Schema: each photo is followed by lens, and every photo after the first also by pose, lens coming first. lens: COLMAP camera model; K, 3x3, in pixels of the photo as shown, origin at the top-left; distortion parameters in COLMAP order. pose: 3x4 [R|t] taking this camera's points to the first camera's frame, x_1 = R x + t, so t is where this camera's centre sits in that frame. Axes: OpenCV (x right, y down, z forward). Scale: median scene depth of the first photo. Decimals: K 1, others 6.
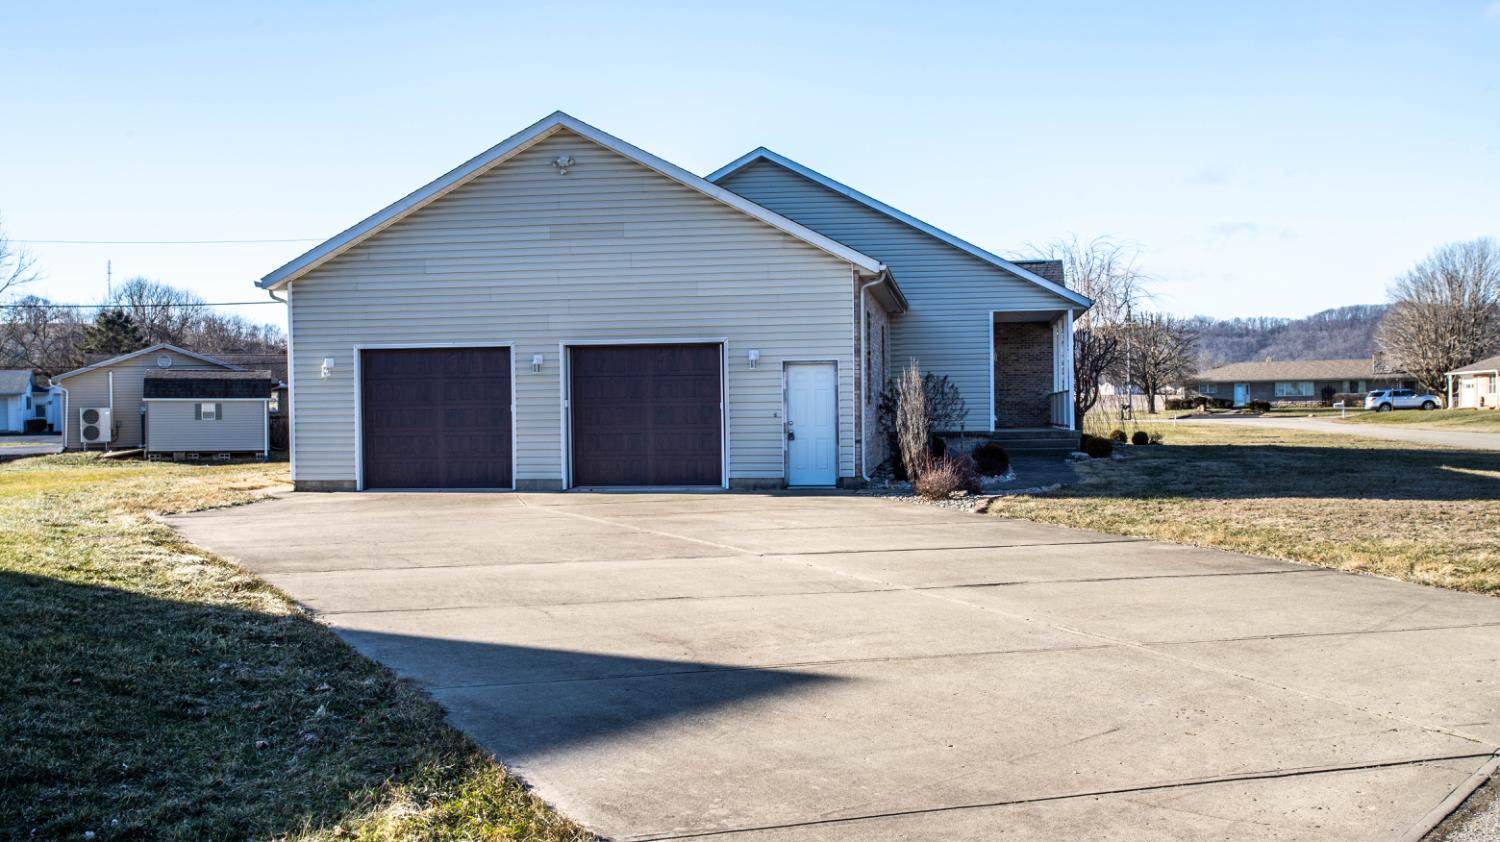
lens RADIAL K [[1639.1, 0, 748.4], [0, 1639.1, 414.8], [0, 0, 1]] dist [0.005603, 0.000000]
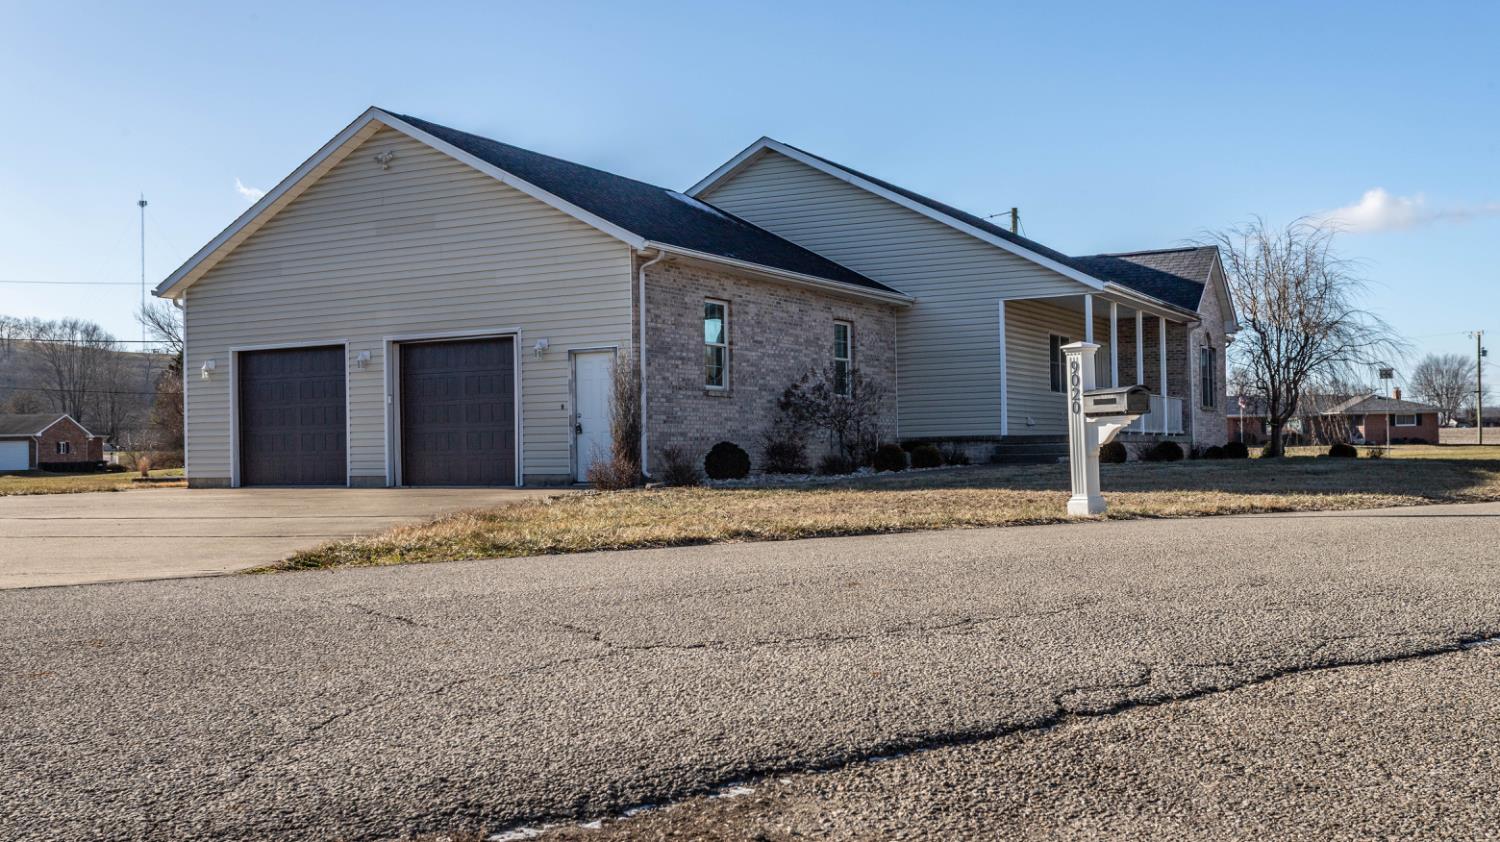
lens RADIAL K [[1639.1, 0, 748.7], [0, 1639.1, 427.6], [0, 0, 1]] dist [0.005603, 0.000000]
pose [[0.926176, -0.010361, -0.376950, 0.464037], [0.002673, 0.999778, -0.020914, 0.031469], [0.377083, 0.018362, 0.925997, 0.163140]]
